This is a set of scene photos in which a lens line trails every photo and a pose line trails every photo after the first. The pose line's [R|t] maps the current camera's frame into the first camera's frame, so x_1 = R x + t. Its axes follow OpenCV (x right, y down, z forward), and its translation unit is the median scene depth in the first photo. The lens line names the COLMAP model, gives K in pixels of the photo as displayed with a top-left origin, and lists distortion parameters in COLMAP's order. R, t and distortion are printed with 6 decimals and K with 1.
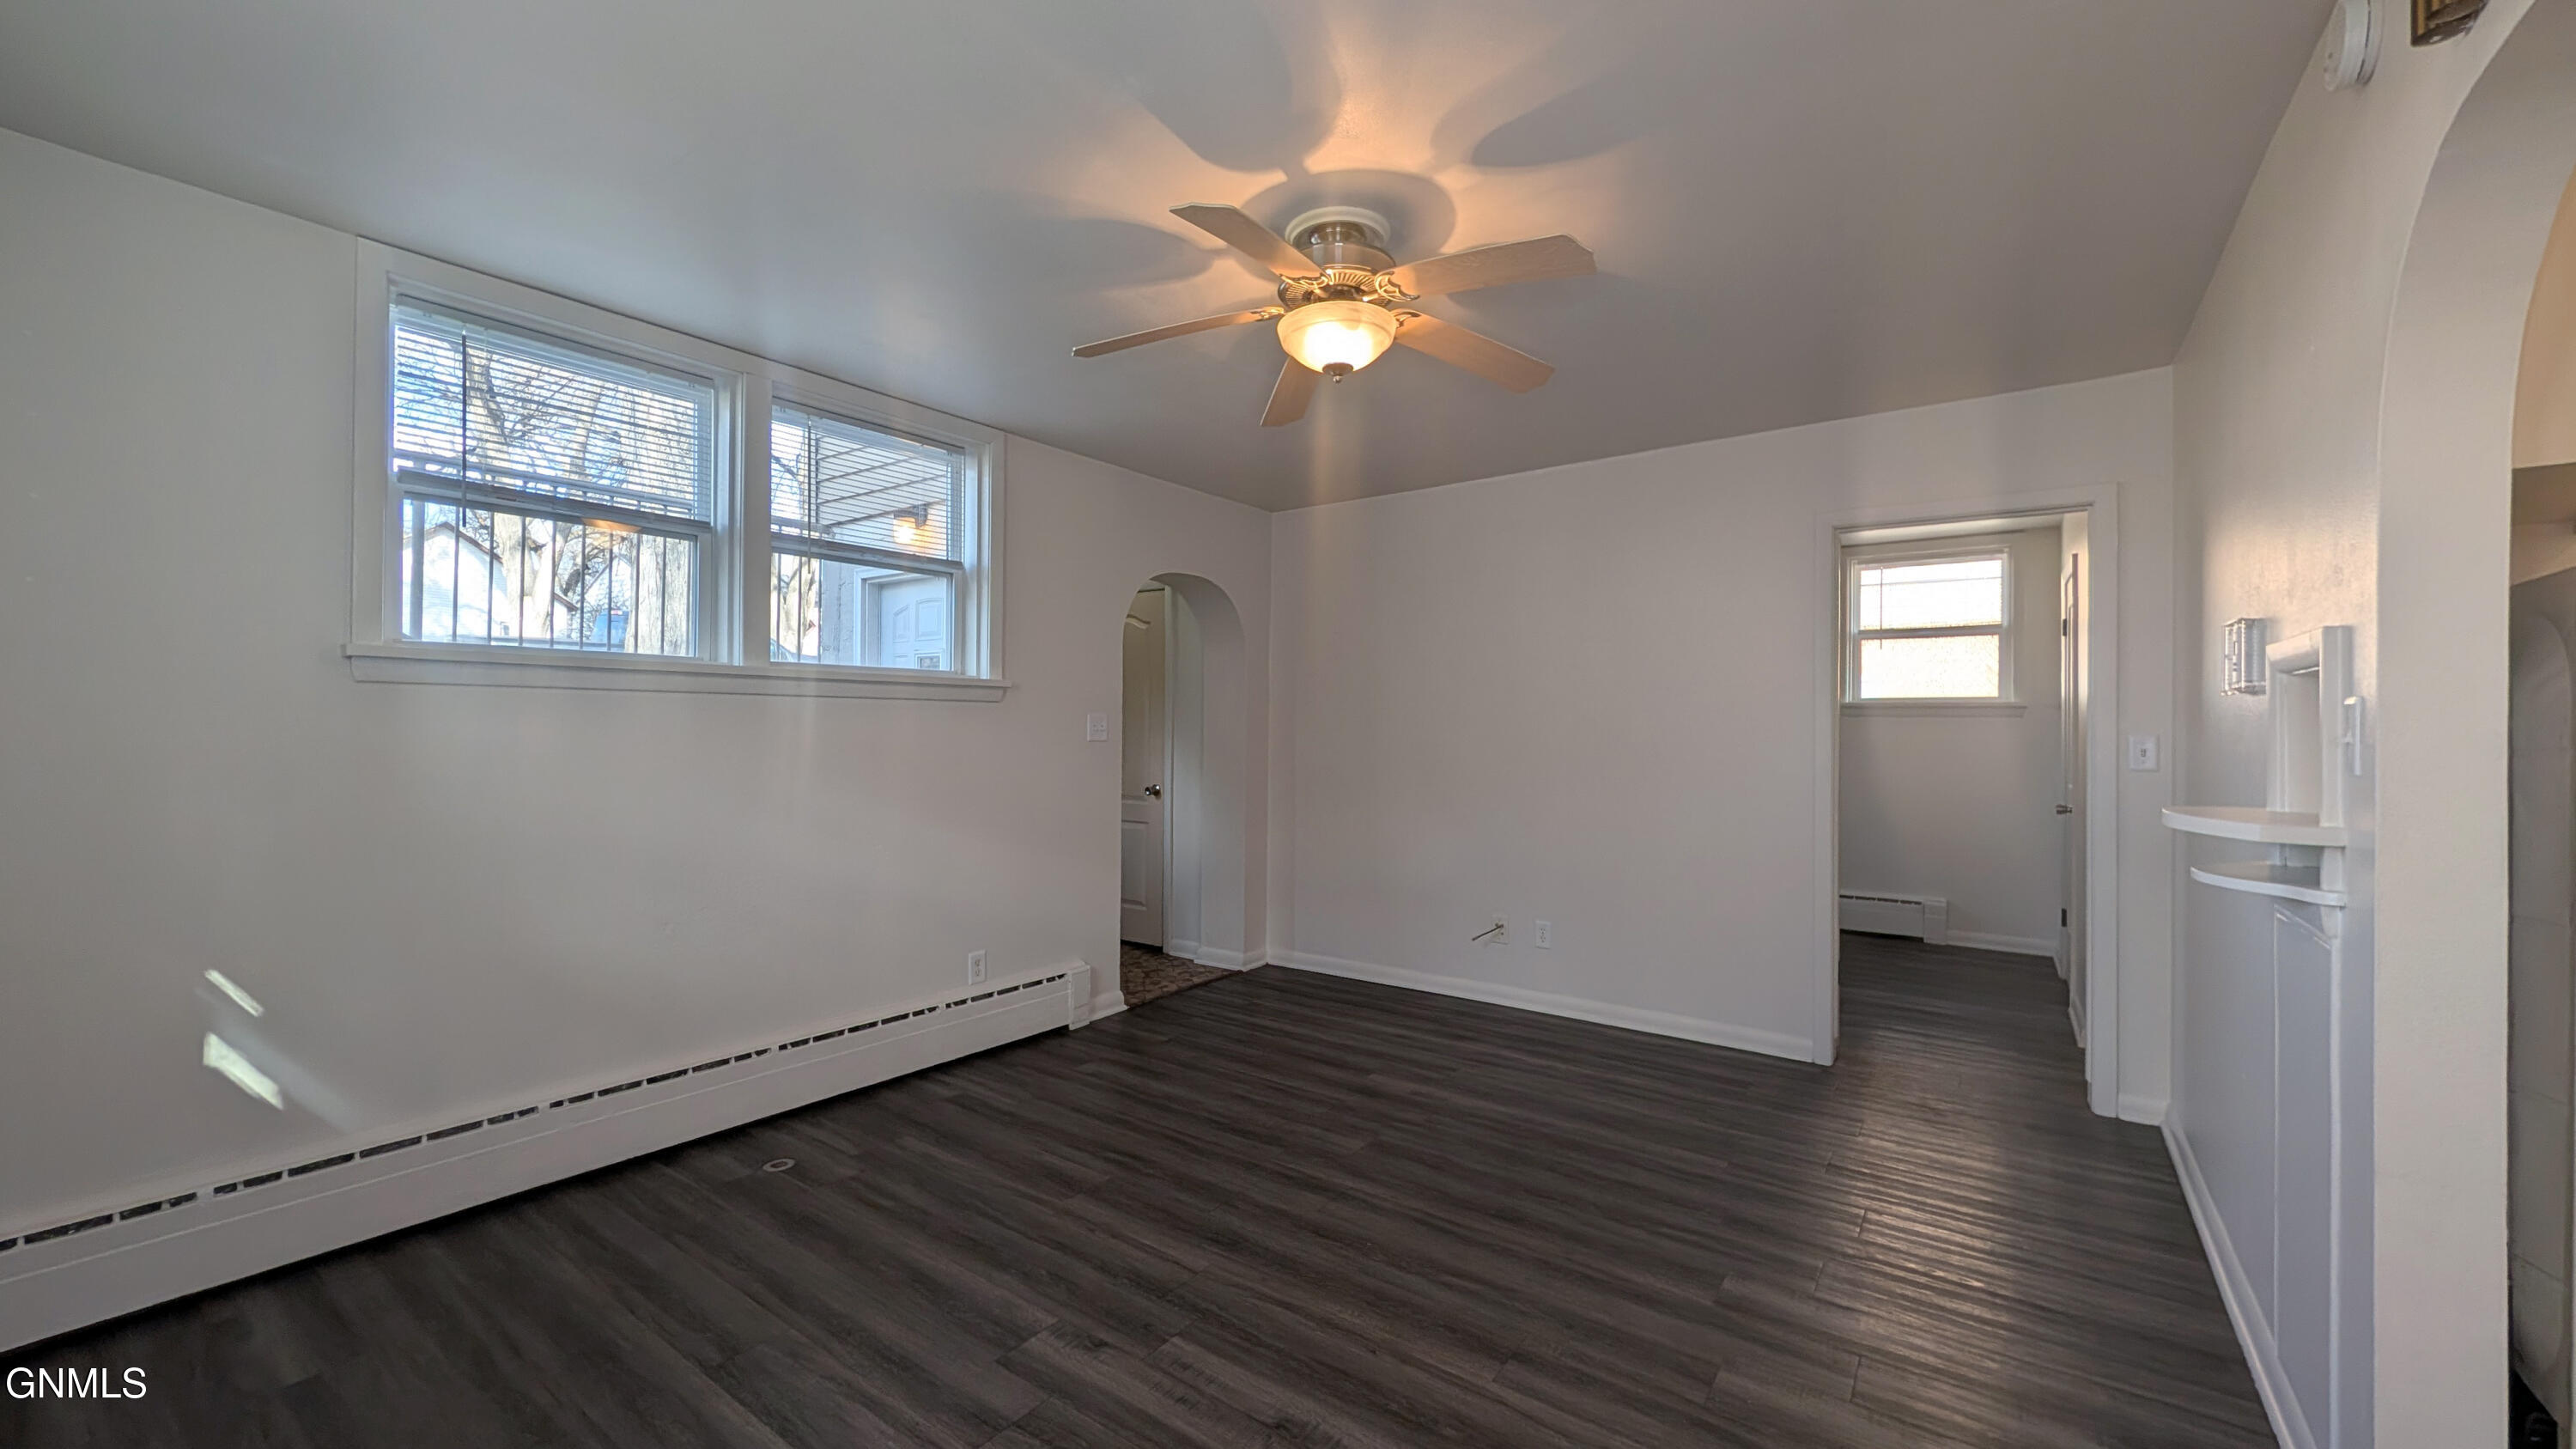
lens RADIAL K [[980.1, 0, 1287.5], [0, 980.1, 723.5], [0, 0, 1]] dist [0.000271, 0.000026]
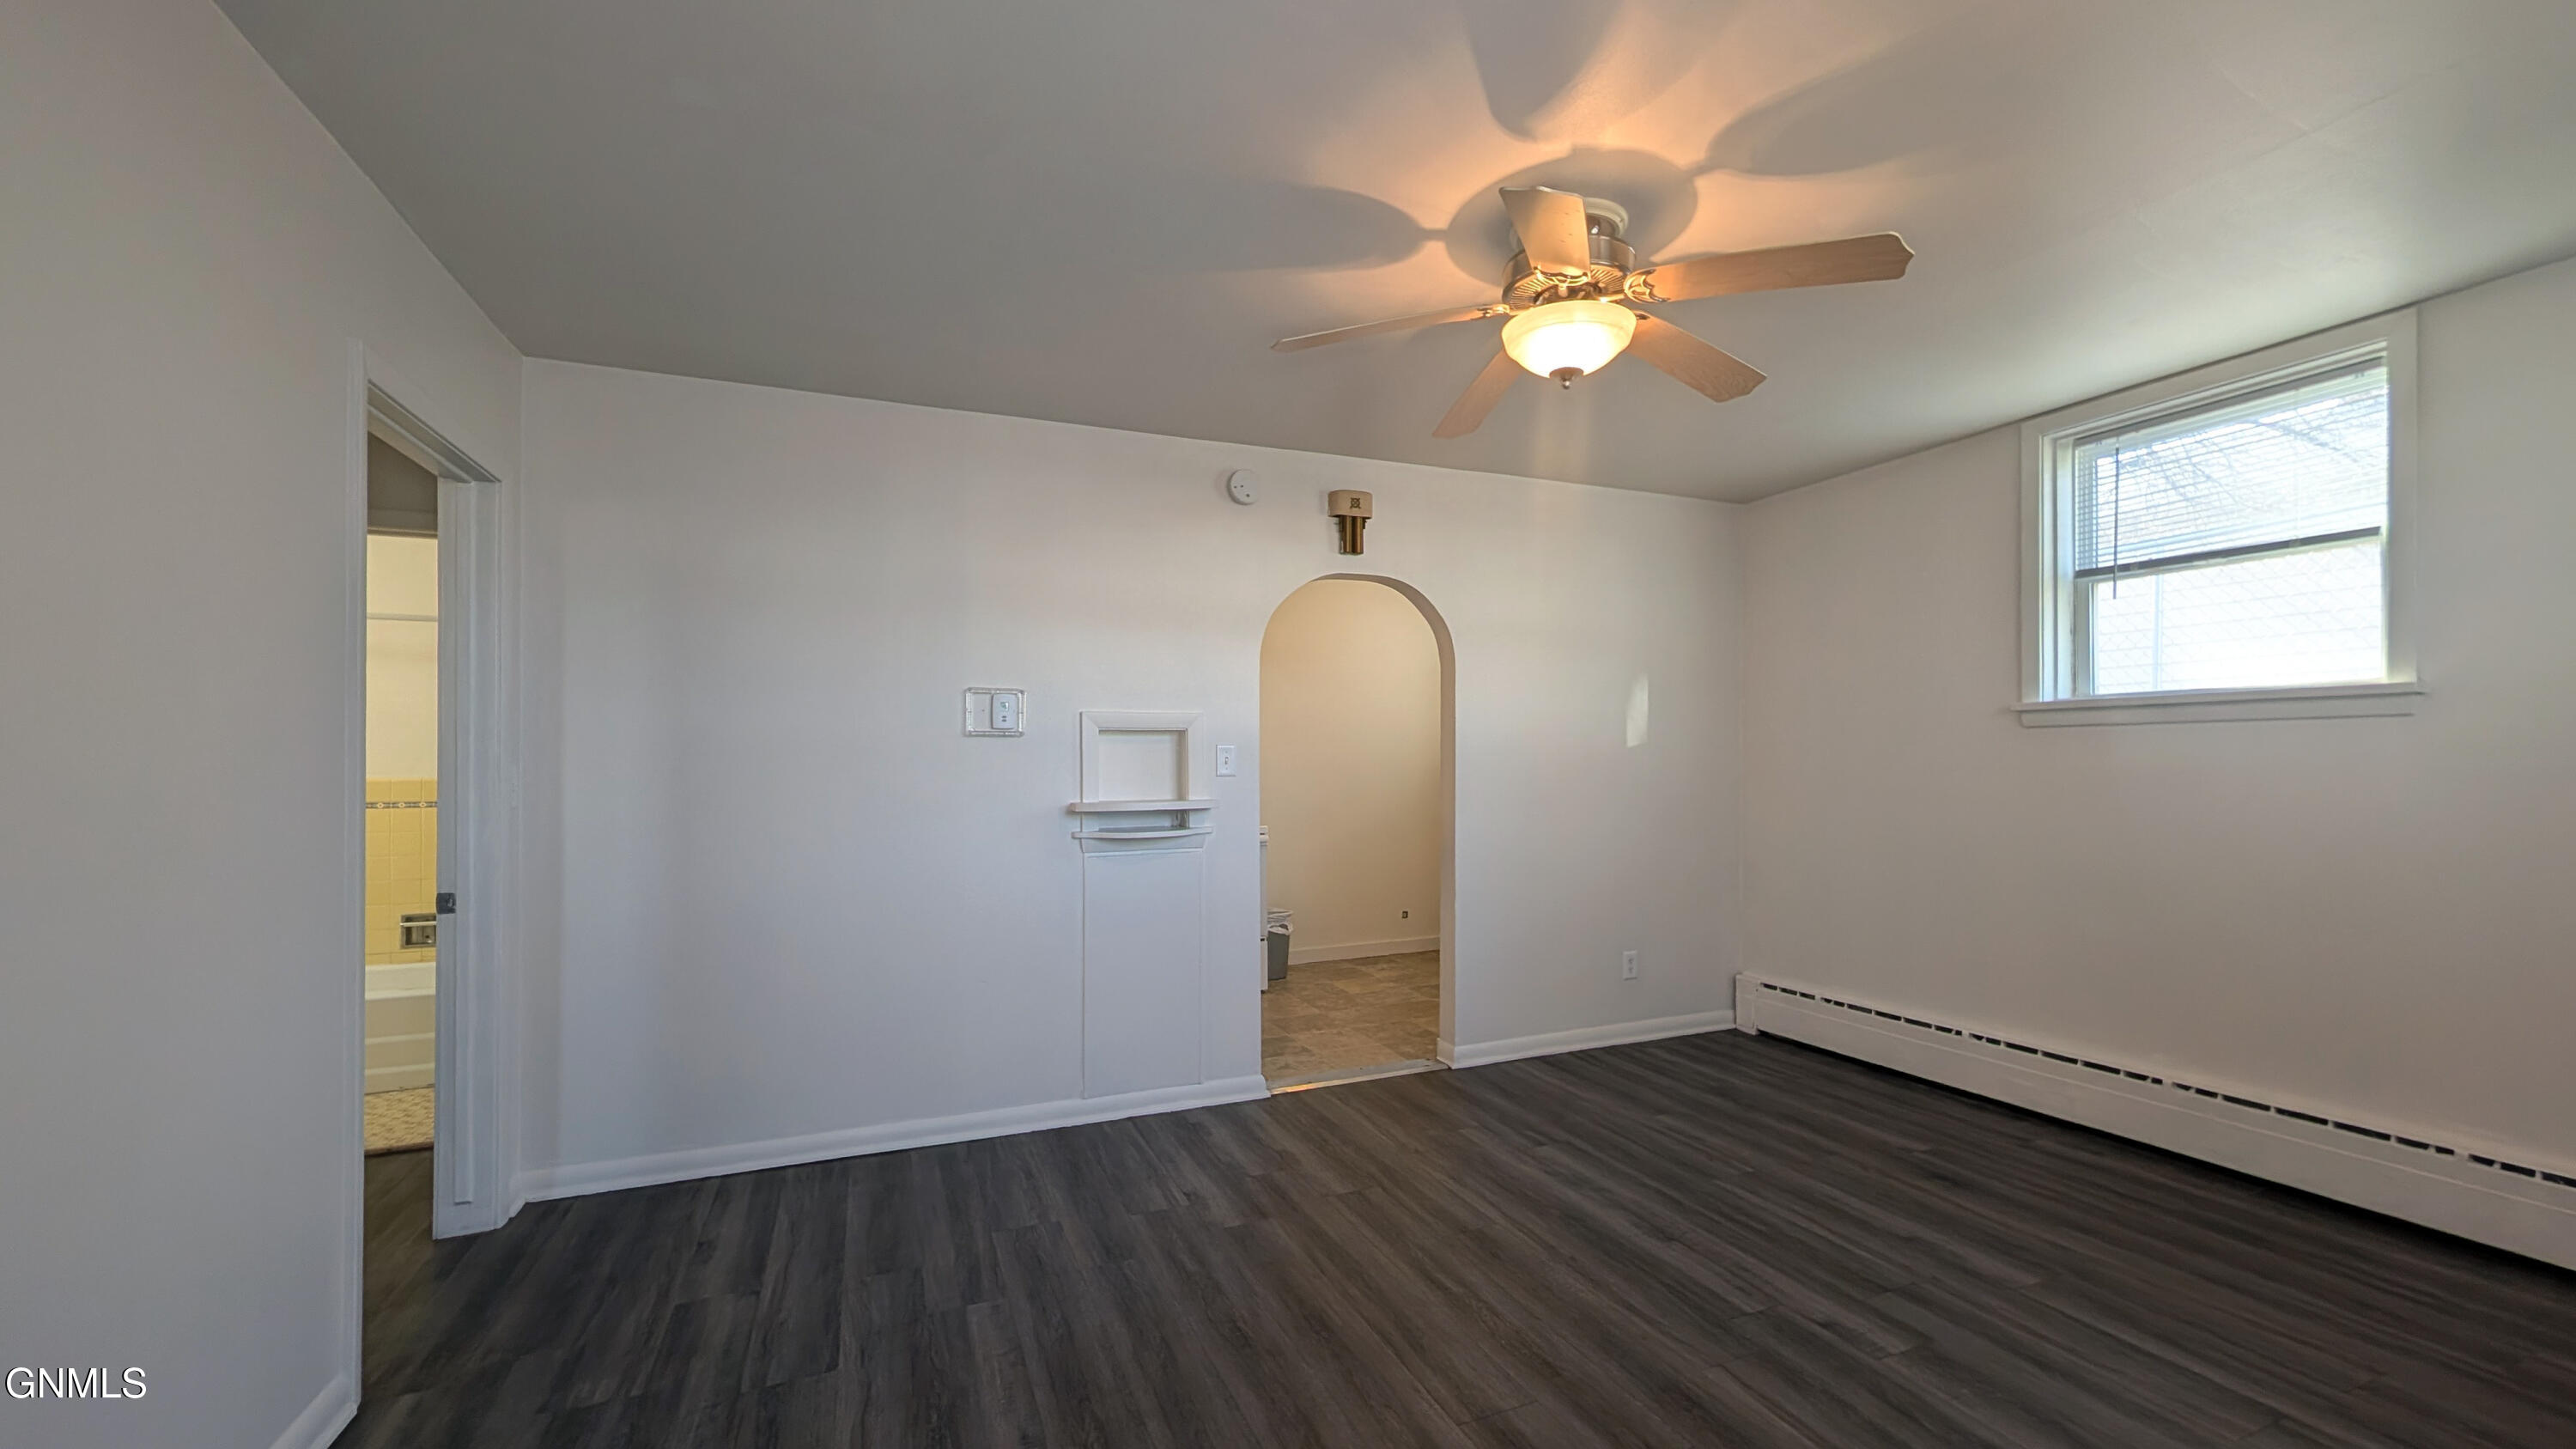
lens RADIAL K [[958.8, 0, 1274.9], [0, 958.8, 767.5], [0, 0, 1]] dist [0.000878, 0.000054]
pose [[-0.835606, -0.009288, 0.549251, -0.231823], [-0.005402, 0.999948, 0.008691, 0.010879], [-0.549303, 0.004295, -0.835612, 1.991942]]
